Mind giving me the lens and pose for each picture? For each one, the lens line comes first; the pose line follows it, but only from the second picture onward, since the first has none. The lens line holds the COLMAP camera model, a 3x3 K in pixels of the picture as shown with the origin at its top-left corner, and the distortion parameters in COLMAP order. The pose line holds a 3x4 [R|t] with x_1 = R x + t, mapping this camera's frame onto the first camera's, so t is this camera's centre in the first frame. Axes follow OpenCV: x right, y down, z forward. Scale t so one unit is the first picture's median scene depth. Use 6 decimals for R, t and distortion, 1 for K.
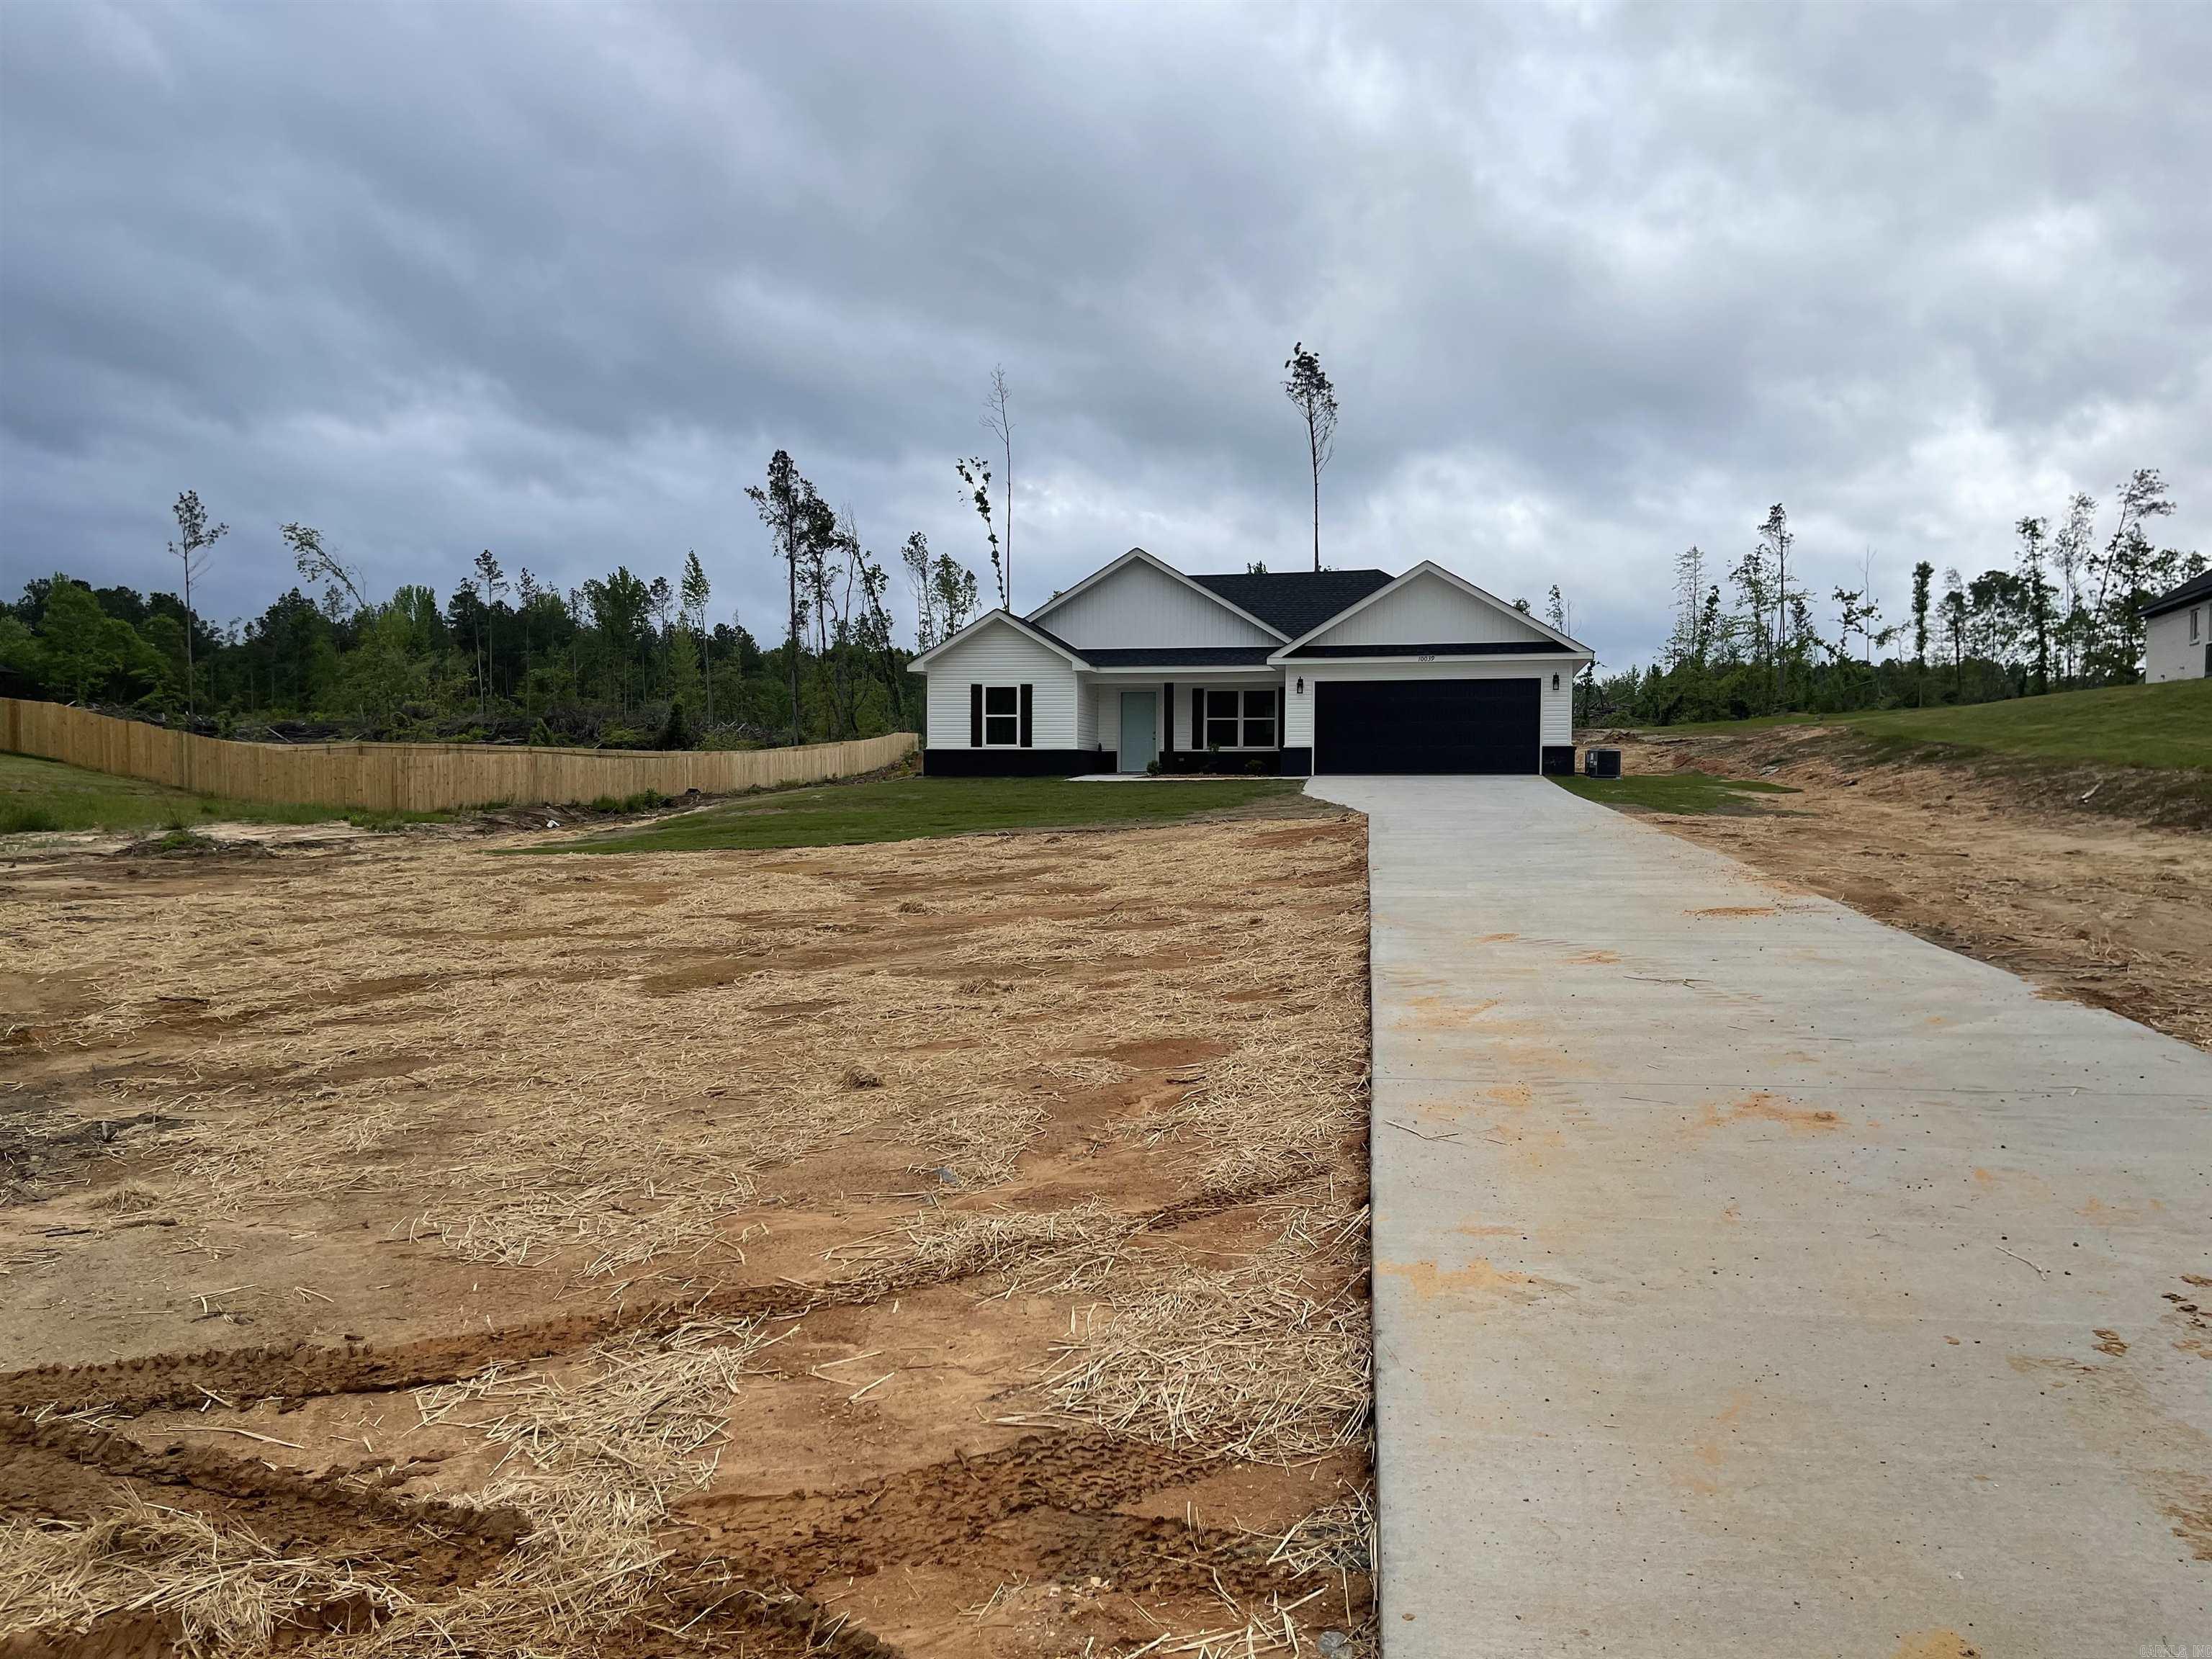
lens RADIAL K [[1679.1, 0, 1100.7], [0, 1679.1, 827.3], [0, 0, 1]] dist [0.060968, -0.062291]
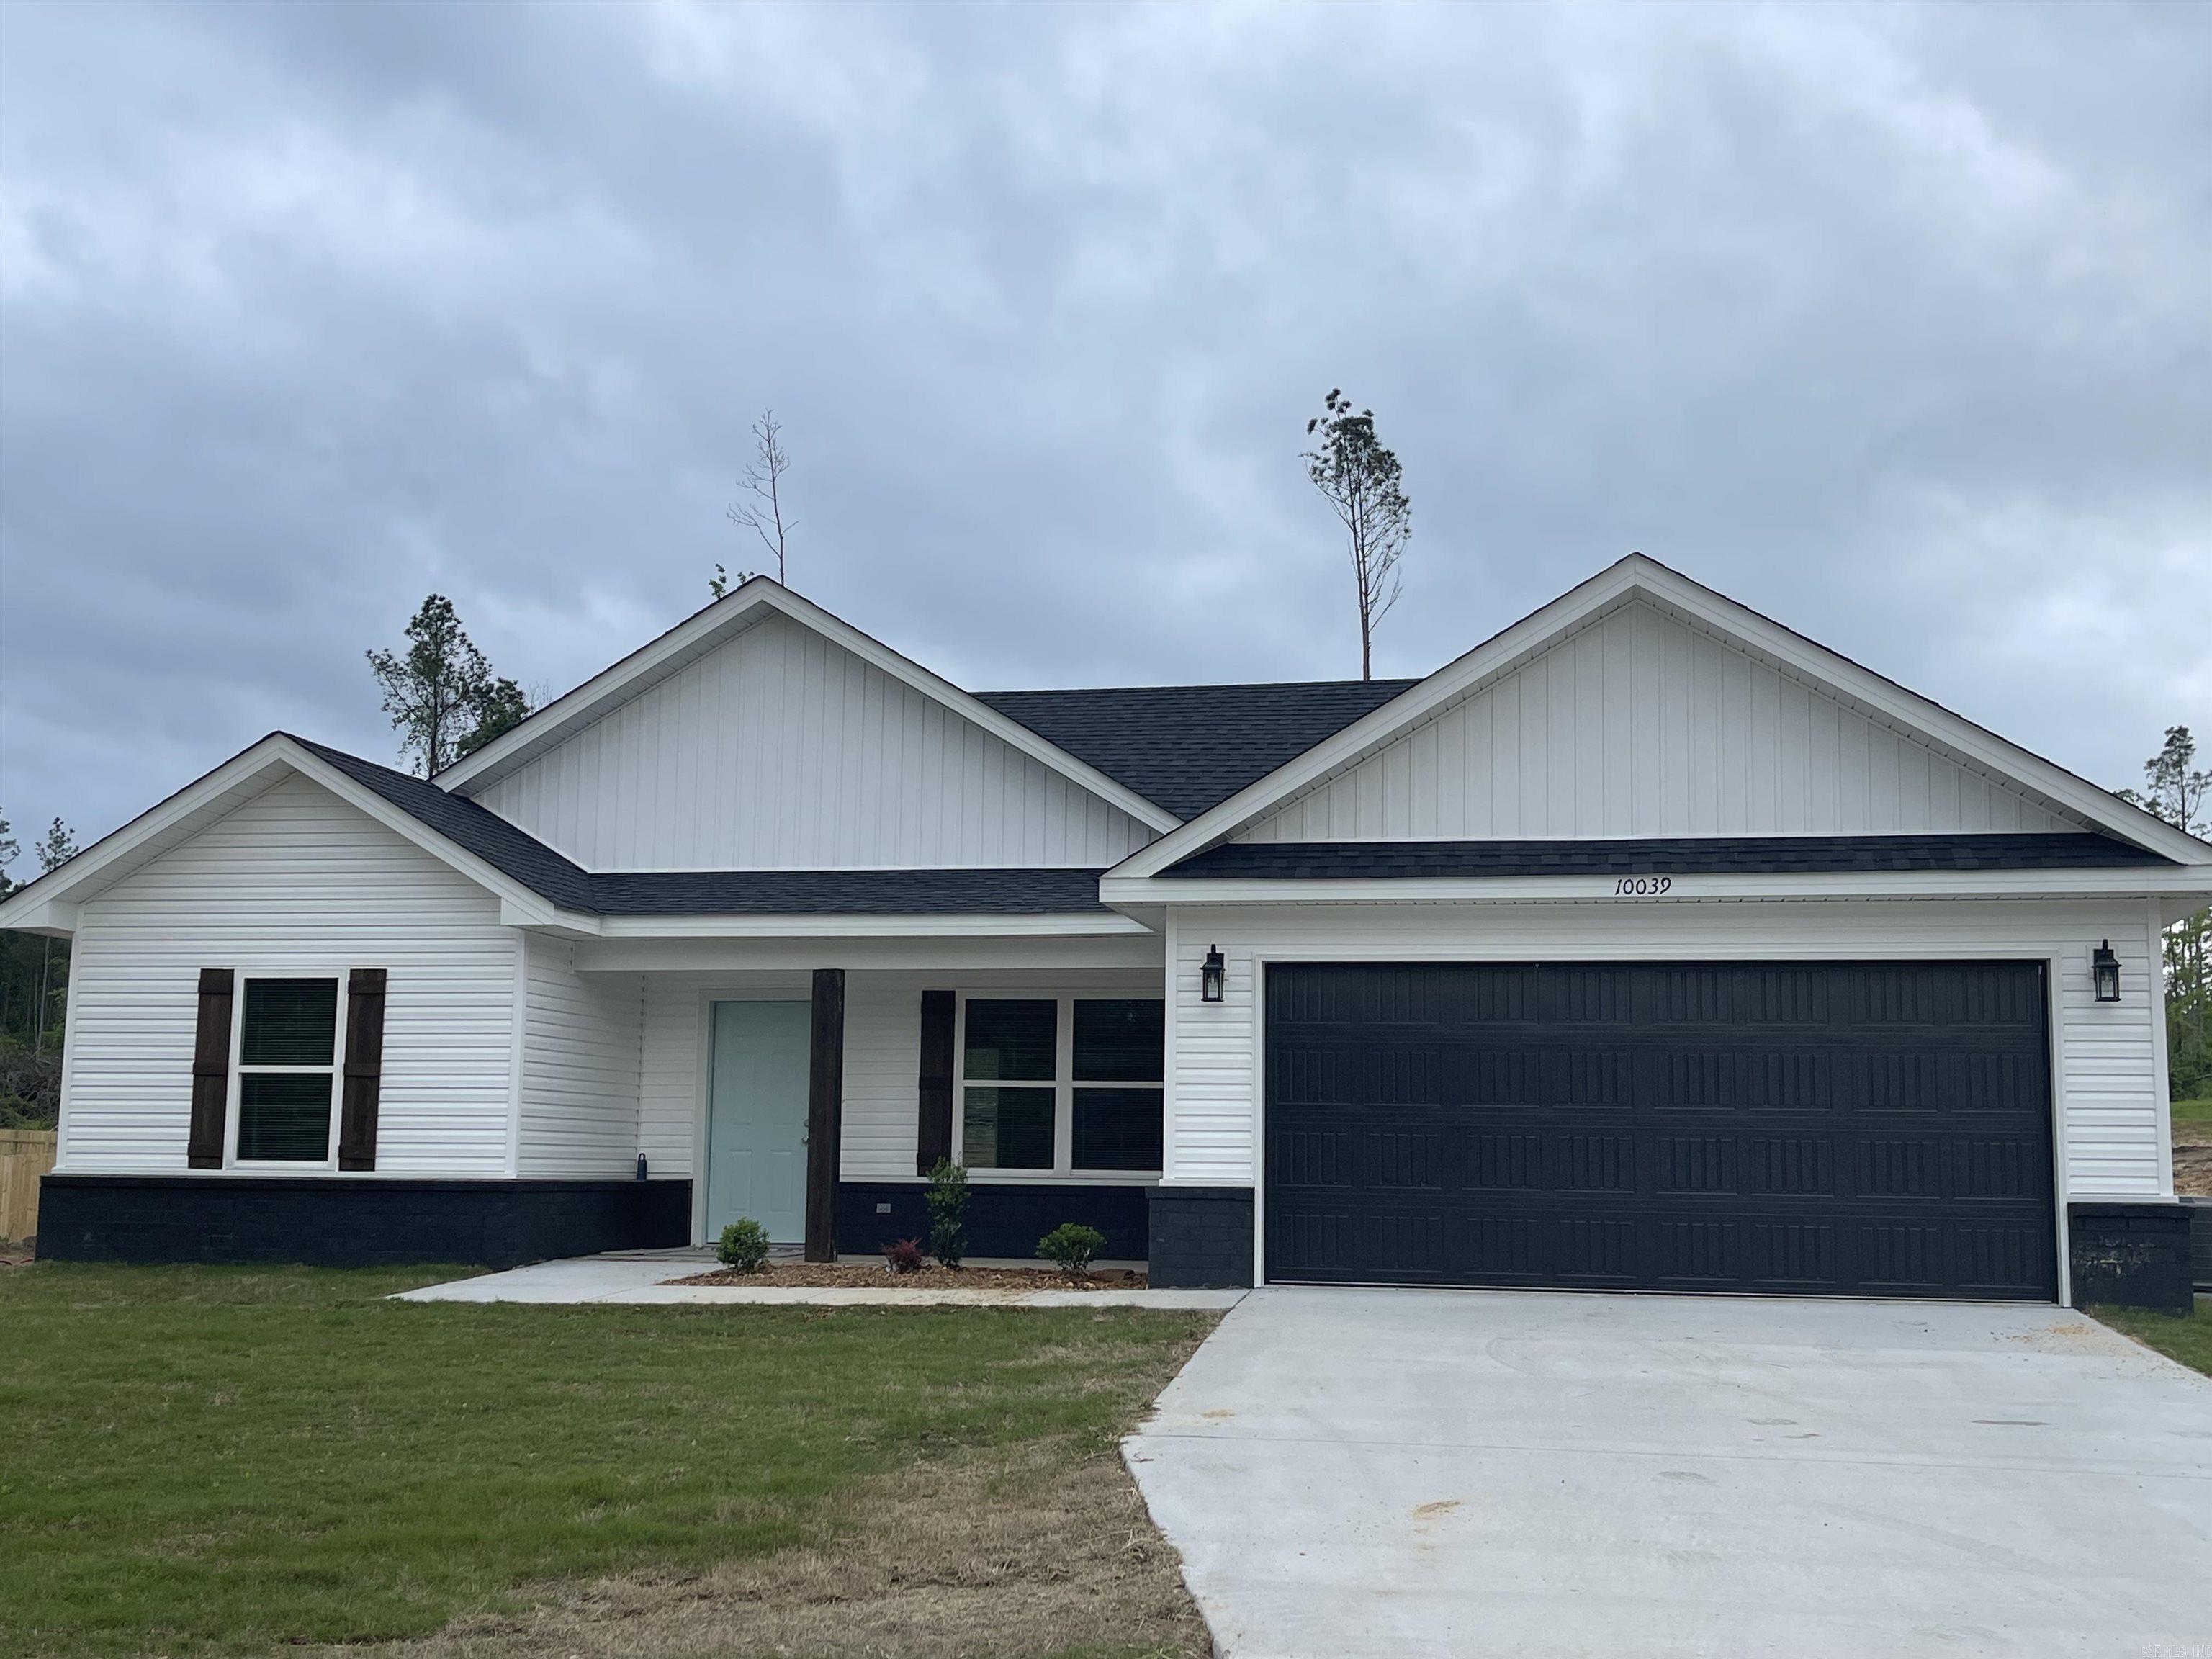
lens RADIAL K [[2454.3, 0, 1109.1], [0, 2454.3, 828.1], [0, 0, 1]] dist [0.054626, 0.000000]
pose [[0.999923, 0.011123, 0.005427, 0.091477], [-0.010084, 0.986438, -0.163825, -0.036607], [-0.007176, 0.163757, 0.986475, 0.533496]]
